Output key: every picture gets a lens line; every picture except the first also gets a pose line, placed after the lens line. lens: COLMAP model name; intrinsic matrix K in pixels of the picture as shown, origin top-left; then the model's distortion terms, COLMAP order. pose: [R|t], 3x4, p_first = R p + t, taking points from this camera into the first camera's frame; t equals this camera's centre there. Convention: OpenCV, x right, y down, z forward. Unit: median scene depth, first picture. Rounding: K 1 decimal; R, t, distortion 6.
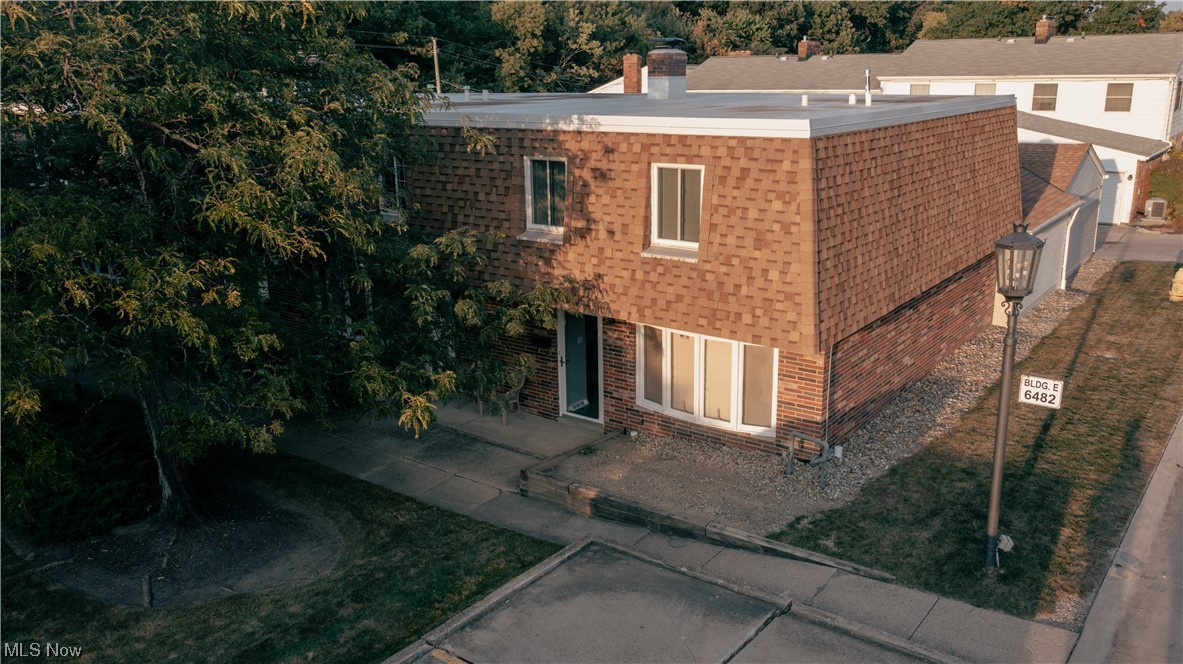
lens RADIAL K [[945.5, 0, 592.7], [0, 945.5, 332.1], [0, 0, 1]] dist [-0.001084, 0.005580]
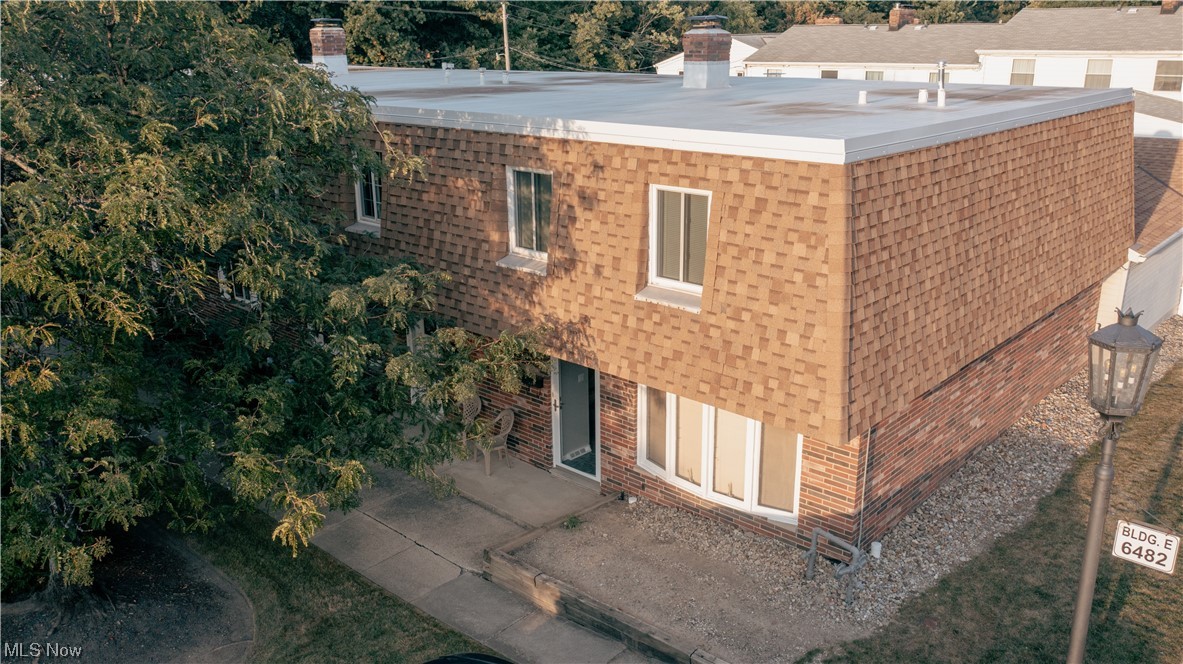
lens RADIAL K [[945.5, 0, 591.7], [0, 945.5, 331.5], [0, 0, 1]] dist [-0.001084, 0.005580]
pose [[0.995352, 0.035696, -0.089441, 0.085482], [-0.032387, 0.998746, 0.038186, -0.079635], [0.090692, -0.035112, 0.995260, 0.189763]]
